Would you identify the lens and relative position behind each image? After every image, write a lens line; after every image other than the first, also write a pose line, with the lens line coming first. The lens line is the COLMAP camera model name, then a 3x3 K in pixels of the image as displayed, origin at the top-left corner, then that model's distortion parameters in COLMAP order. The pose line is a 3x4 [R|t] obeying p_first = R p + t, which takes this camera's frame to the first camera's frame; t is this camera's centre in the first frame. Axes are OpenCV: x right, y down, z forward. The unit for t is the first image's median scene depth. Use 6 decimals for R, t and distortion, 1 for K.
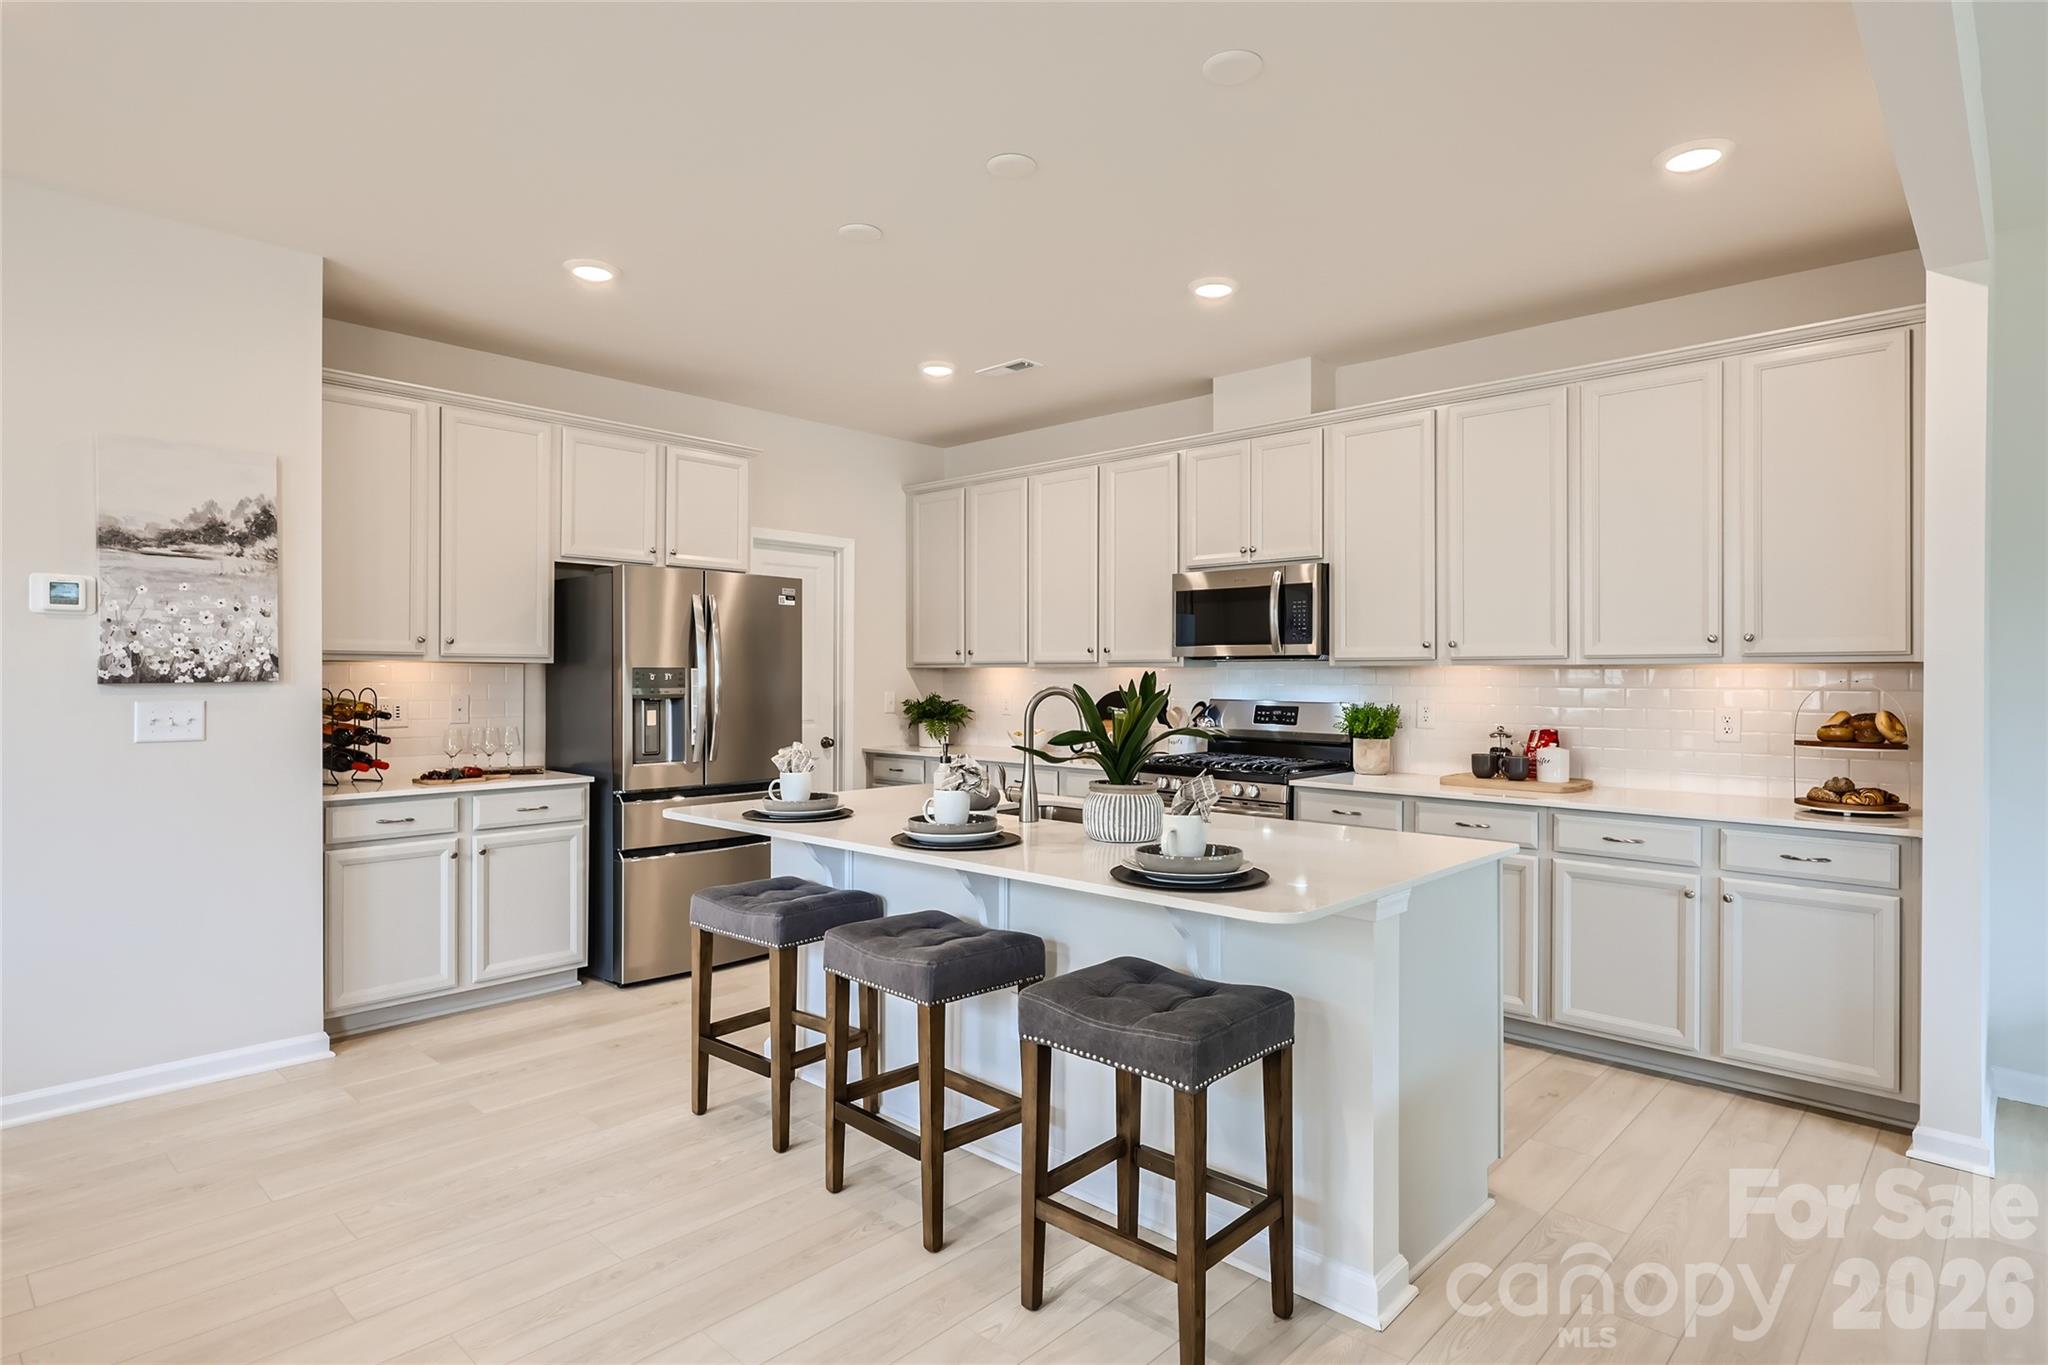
lens RADIAL K [[1085.9, 0, 1024.1], [0, 1085.9, 647.0], [0, 0, 1]] dist [0.049626, -0.000357]
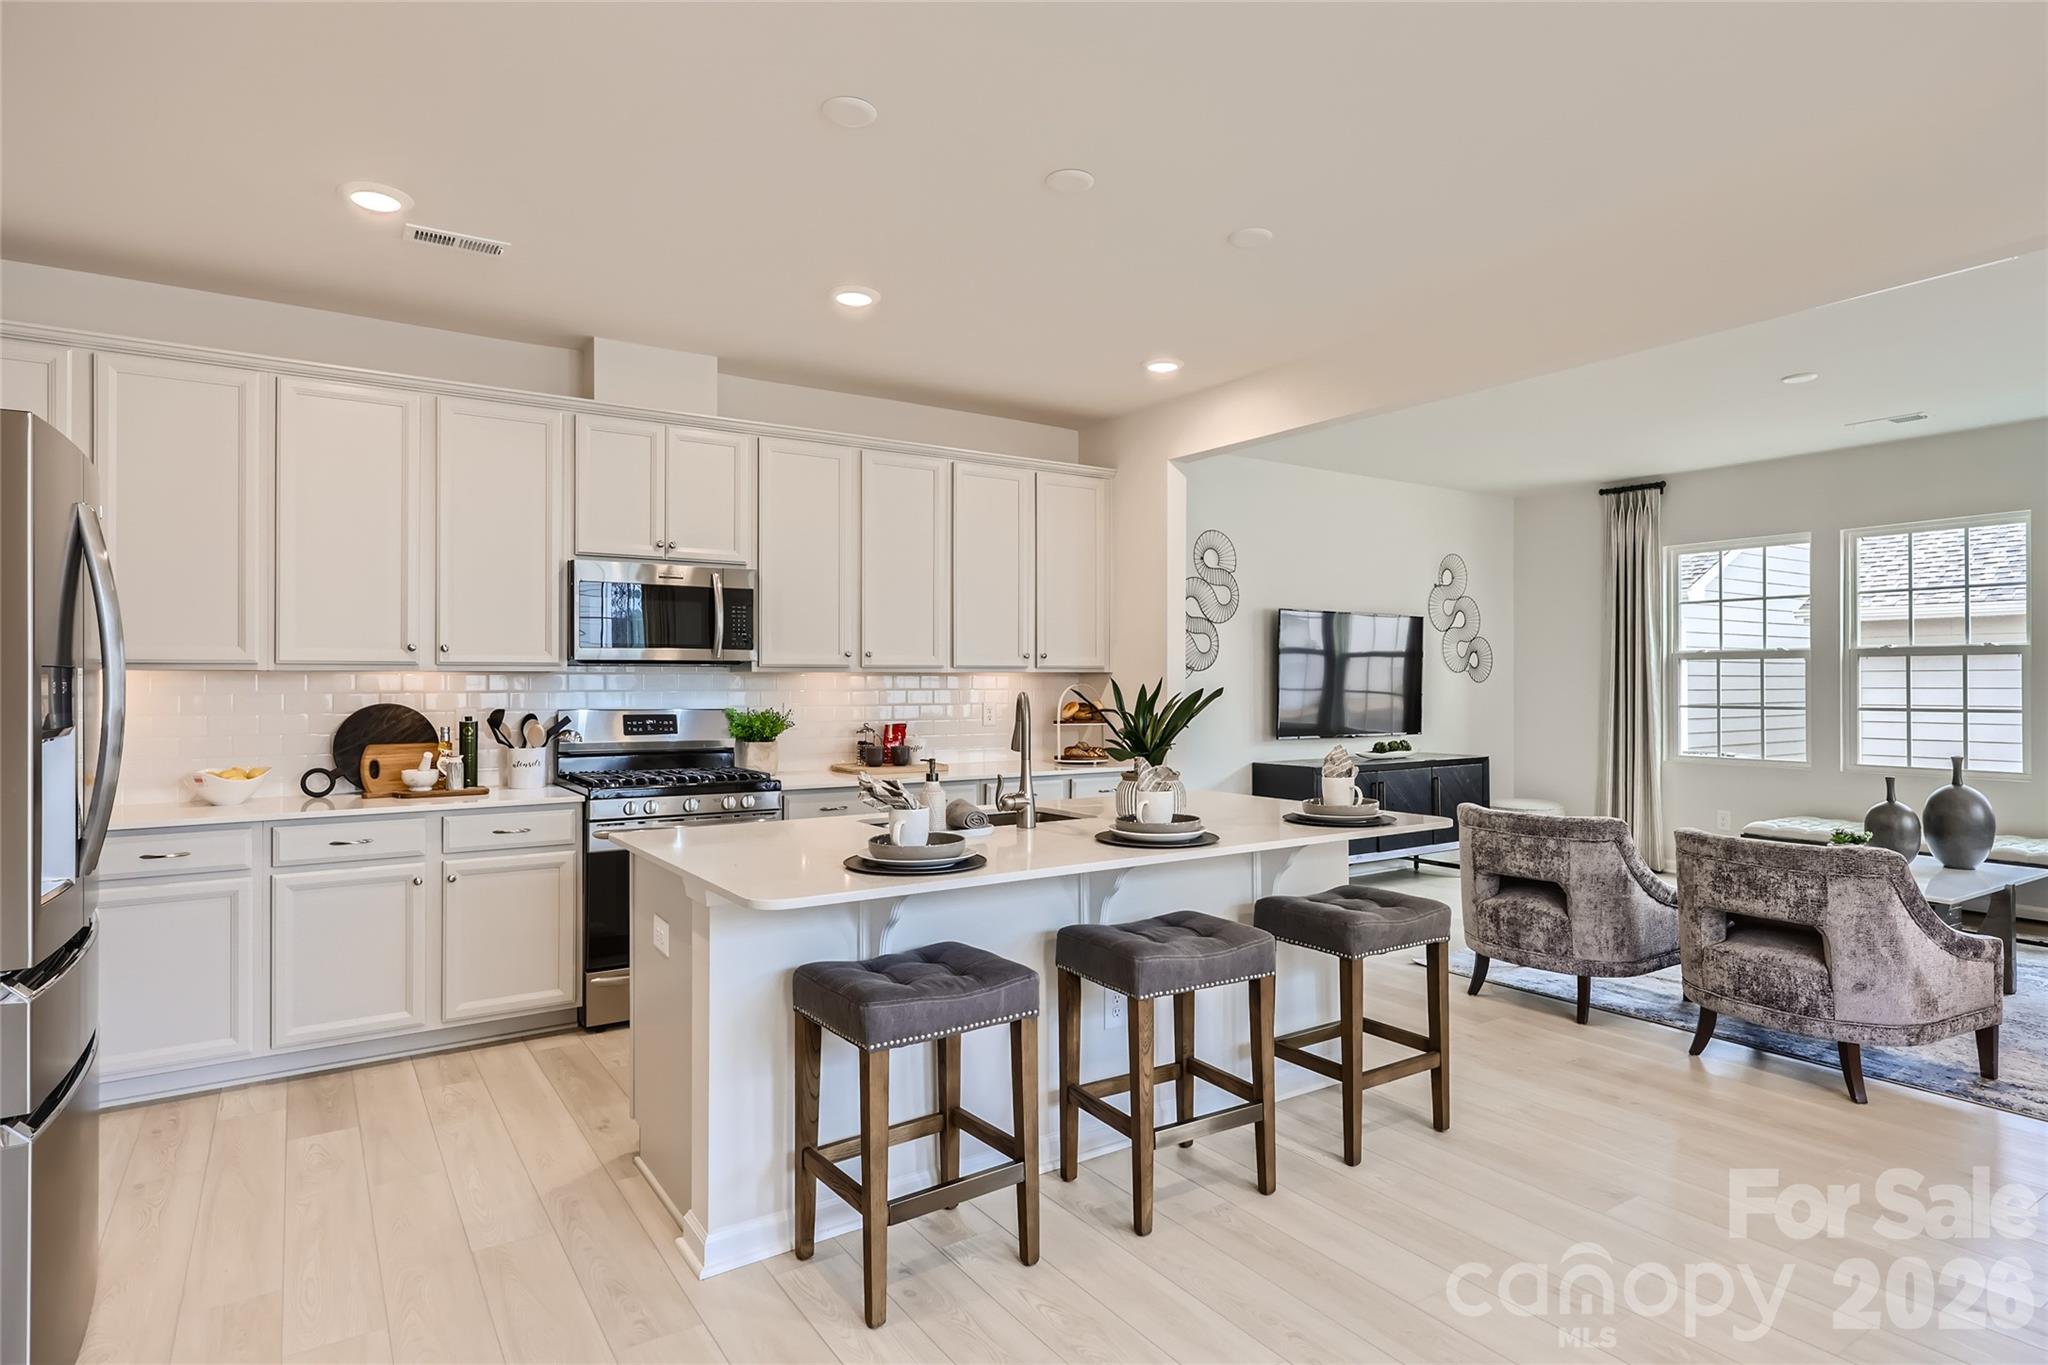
lens RADIAL K [[1072.0, 0, 992.5], [0, 1072.0, 686.3], [0, 0, 1]] dist [-0.018002, -0.001038]
pose [[0.243433, -0.008268, 0.969882, -0.626723], [-0.026751, 0.999526, 0.015235, 0.009261], [-0.969549, -0.029654, 0.243097, 0.531457]]
